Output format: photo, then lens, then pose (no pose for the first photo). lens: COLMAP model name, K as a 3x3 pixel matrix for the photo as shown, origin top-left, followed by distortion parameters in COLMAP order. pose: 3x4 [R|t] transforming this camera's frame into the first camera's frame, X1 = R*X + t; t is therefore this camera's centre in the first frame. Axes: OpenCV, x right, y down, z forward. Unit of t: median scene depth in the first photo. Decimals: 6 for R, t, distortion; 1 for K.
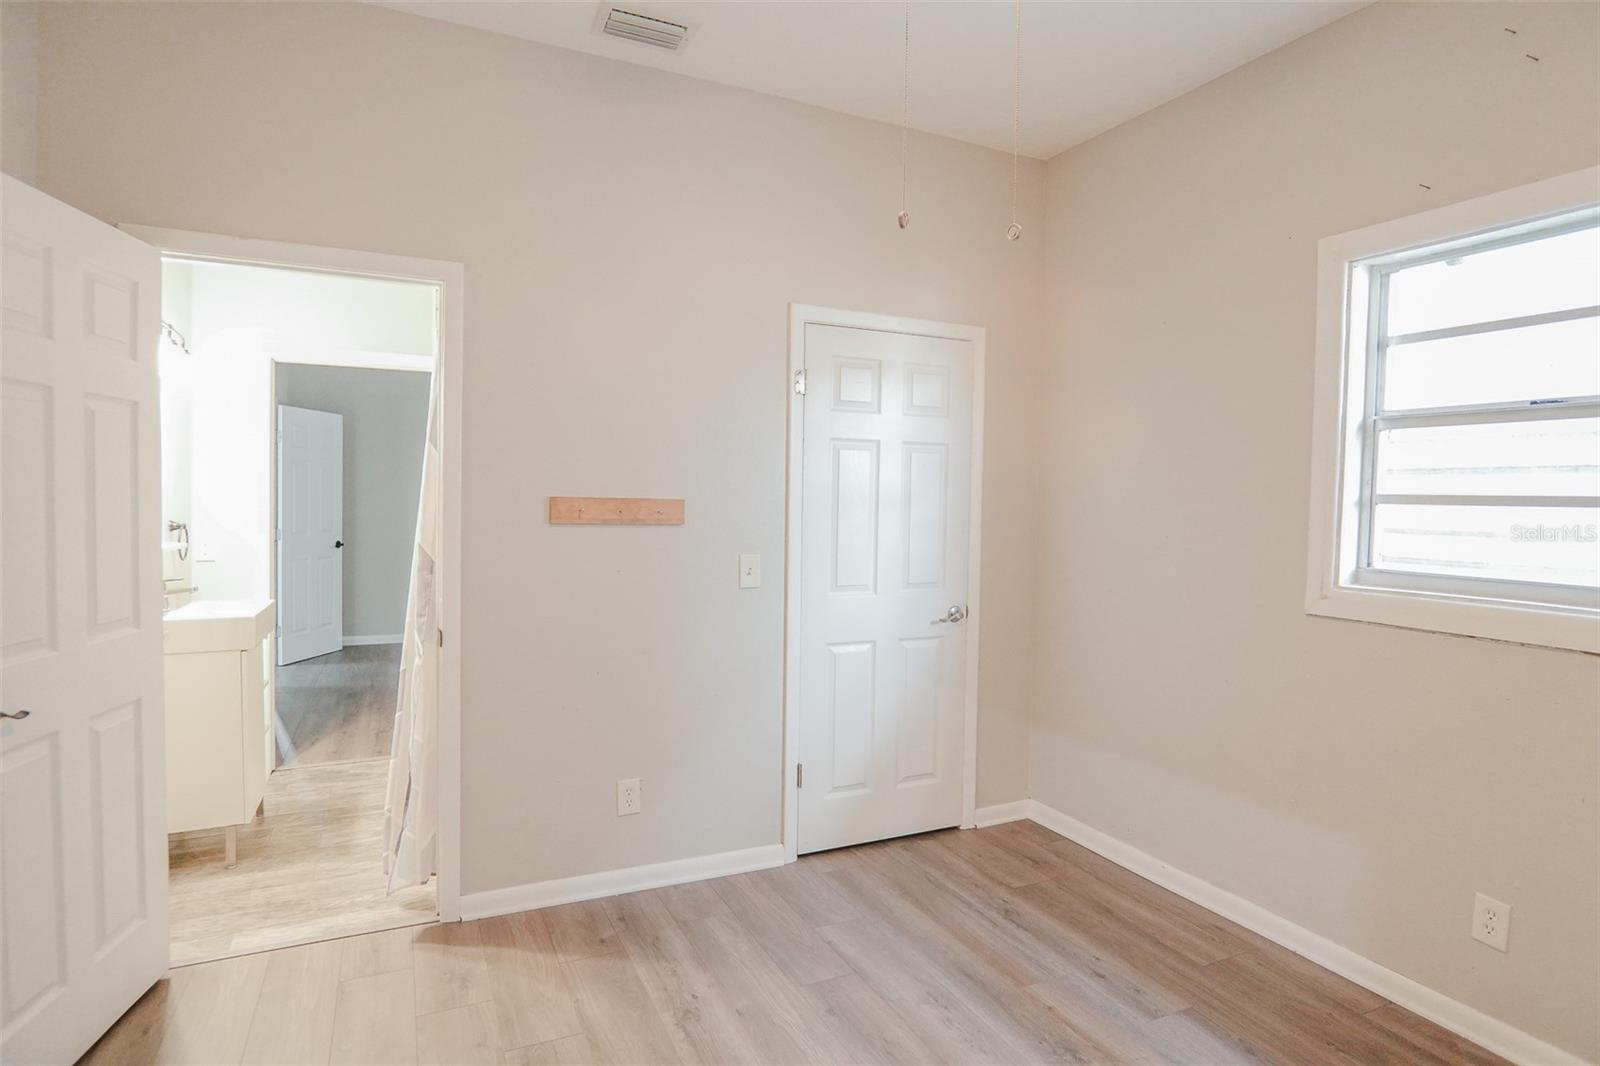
lens RADIAL K [[860.4, 0, 811.4], [0, 860.4, 524.7], [0, 0, 1]] dist [-0.033170, 0.009503]
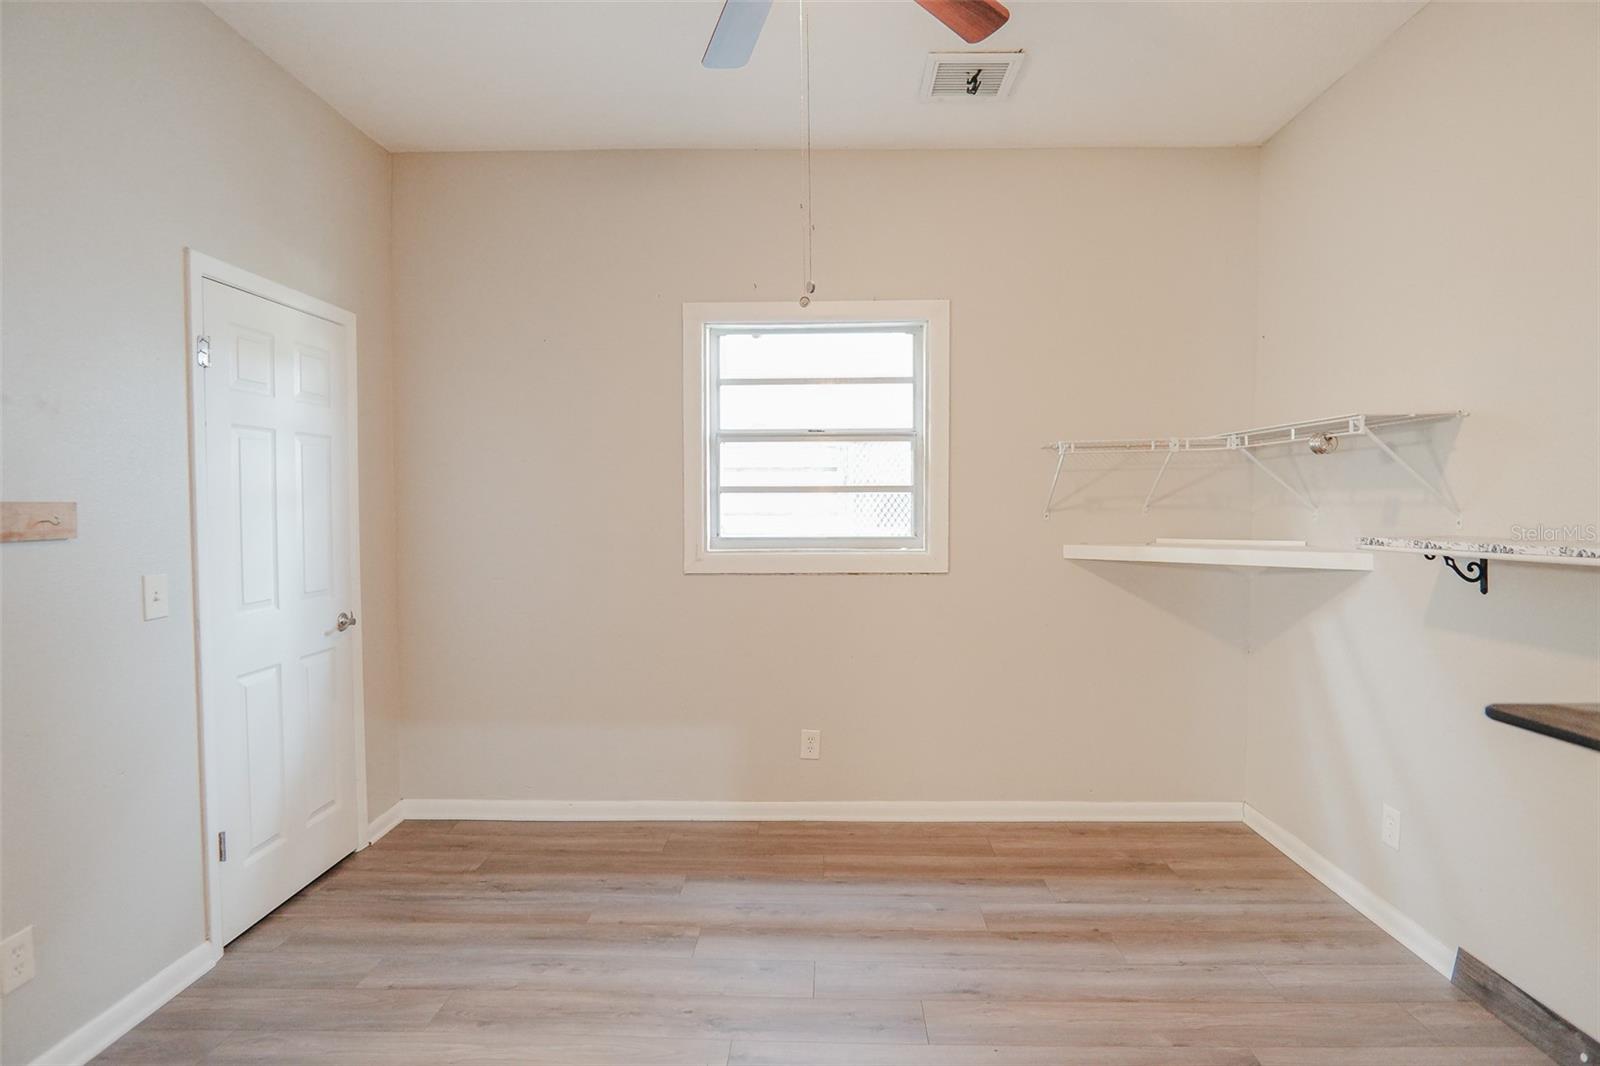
lens RADIAL K [[860.4, 0, 807.9], [0, 860.4, 517.7], [0, 0, 1]] dist [-0.033170, 0.009503]
pose [[0.453722, -0.038983, 0.890290, -0.502642], [0.041839, 0.998873, 0.022415, -0.007715], [-0.890160, 0.027079, 0.454842, 0.168166]]
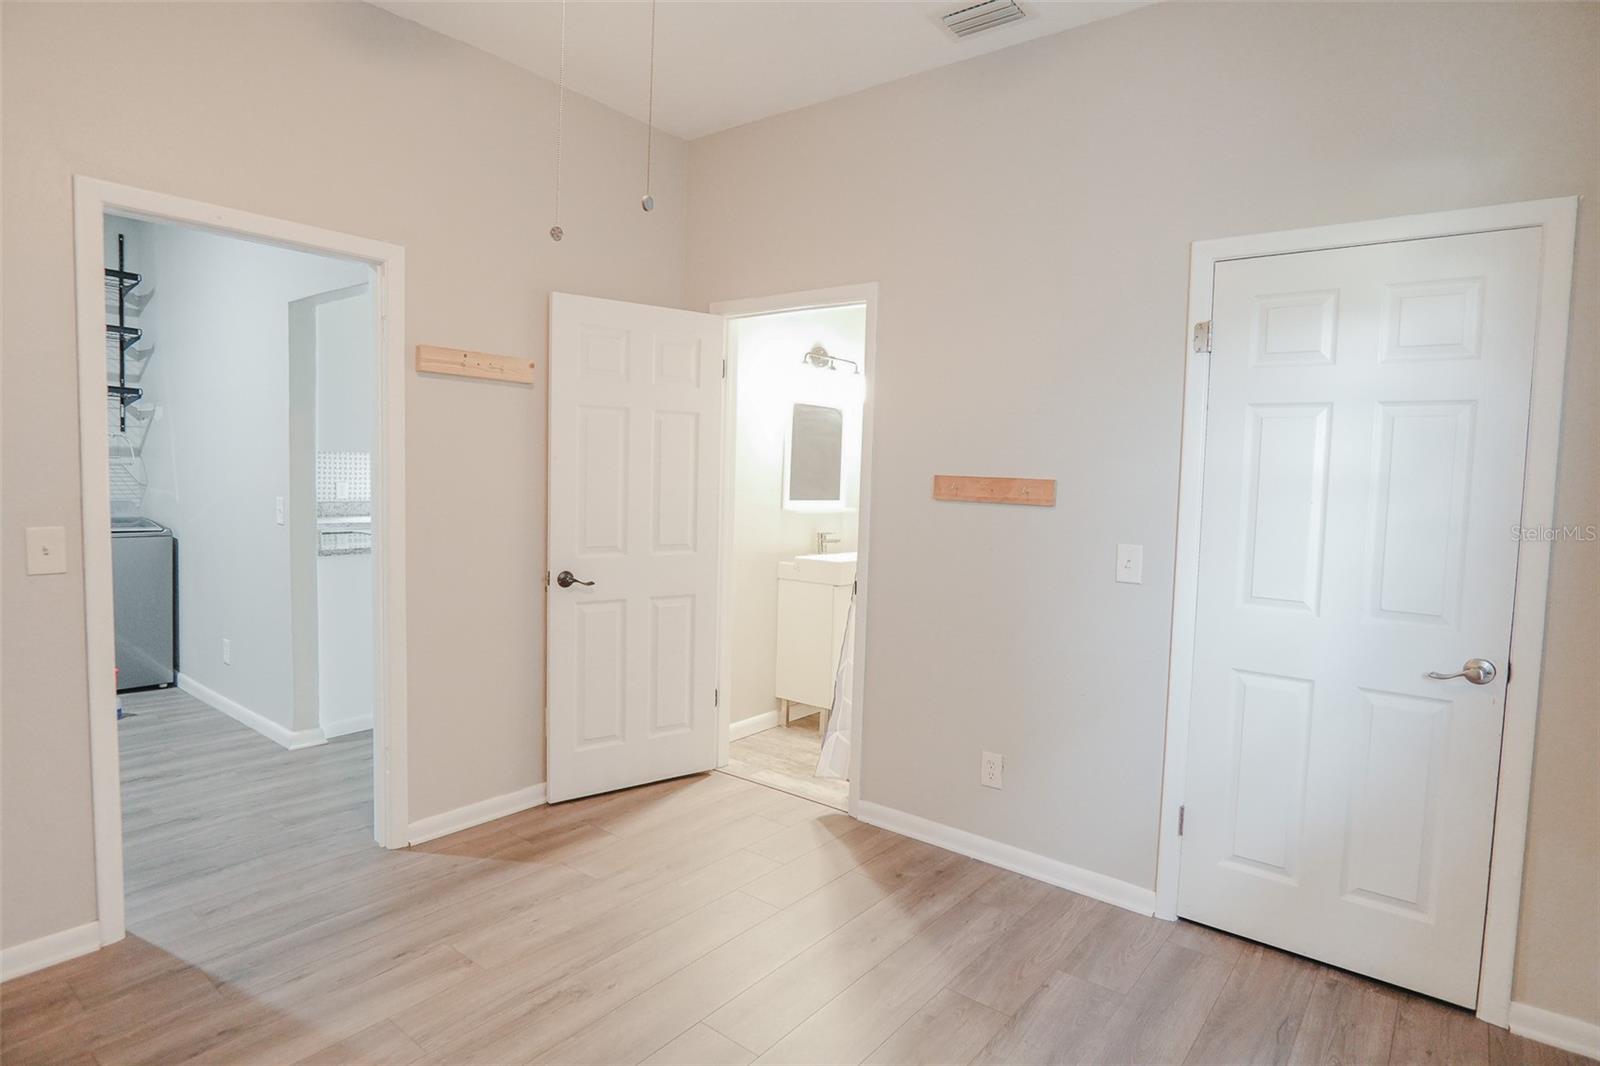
lens RADIAL K [[860.4, 0, 795.9], [0, 860.4, 523.5], [0, 0, 1]] dist [-0.033170, 0.009503]
pose [[0.440544, 0.054271, -0.896089, 0.596778], [-0.050182, 0.998099, 0.035779, -0.000818], [0.896327, 0.029205, 0.442430, 0.336043]]
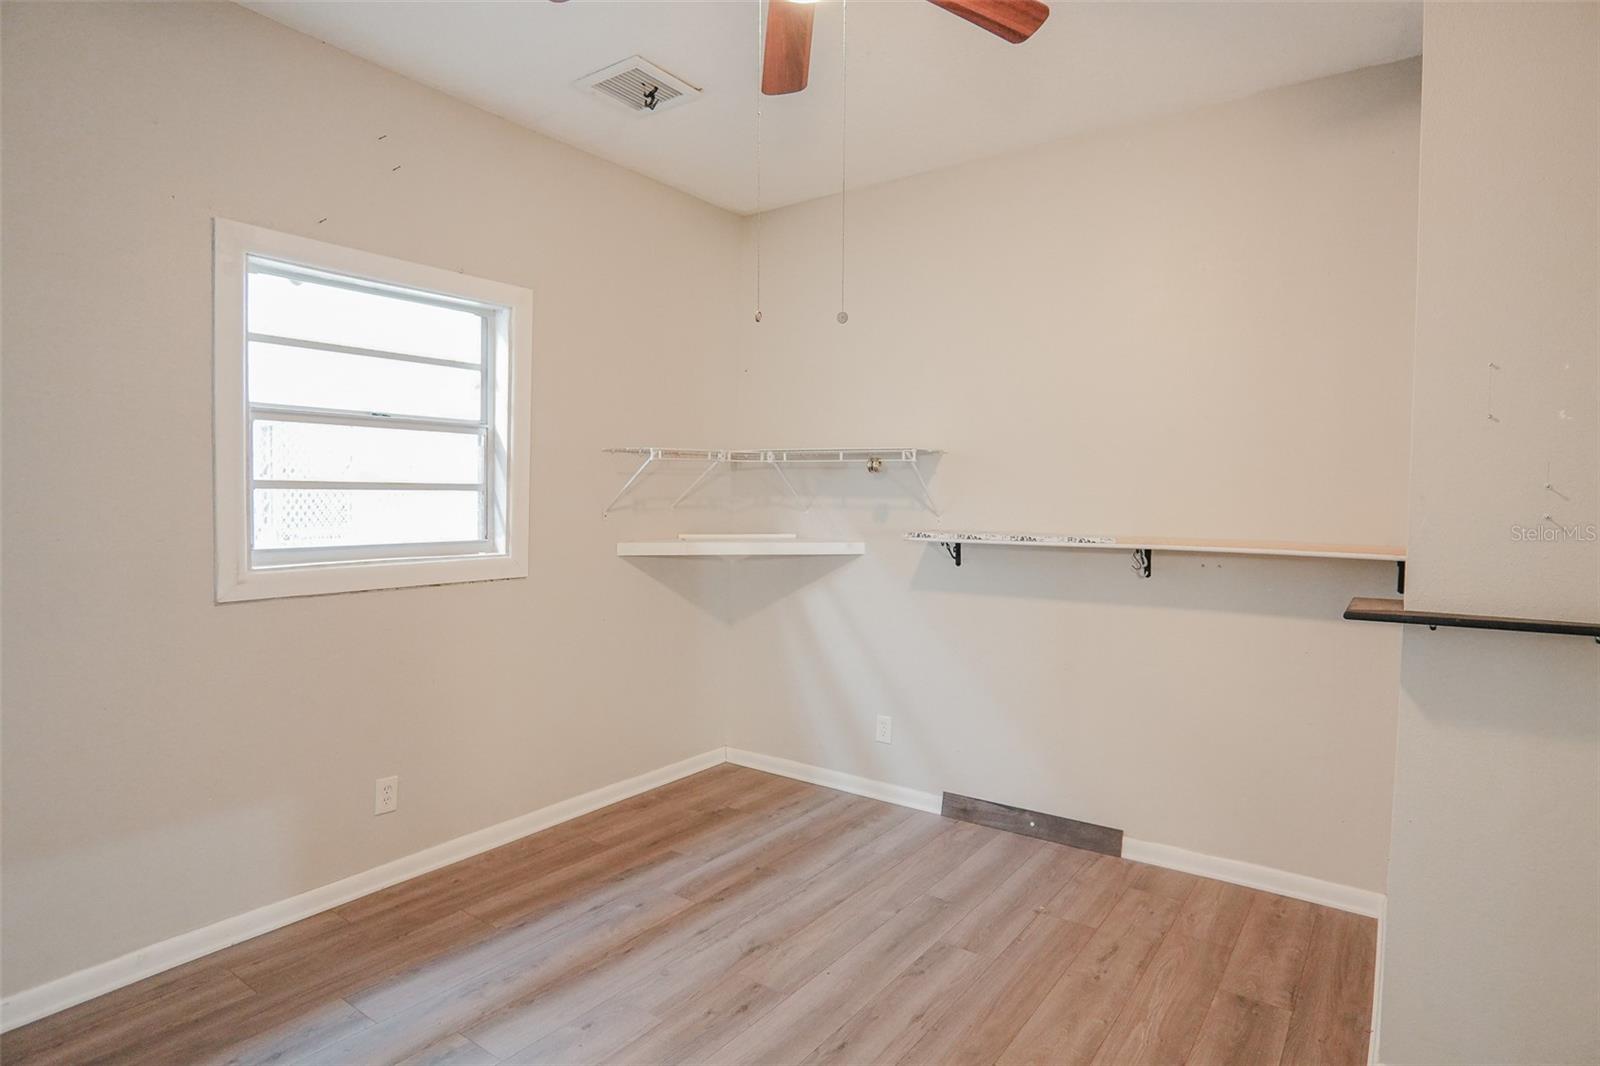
lens RADIAL K [[860.4, 0, 804.9], [0, 860.4, 520.6], [0, 0, 1]] dist [-0.033170, 0.009503]
pose [[-0.481482, -0.057012, 0.874600, -0.521472], [0.003403, 0.997753, 0.066913, -0.046397], [-0.876449, 0.035193, -0.480206, 0.781657]]
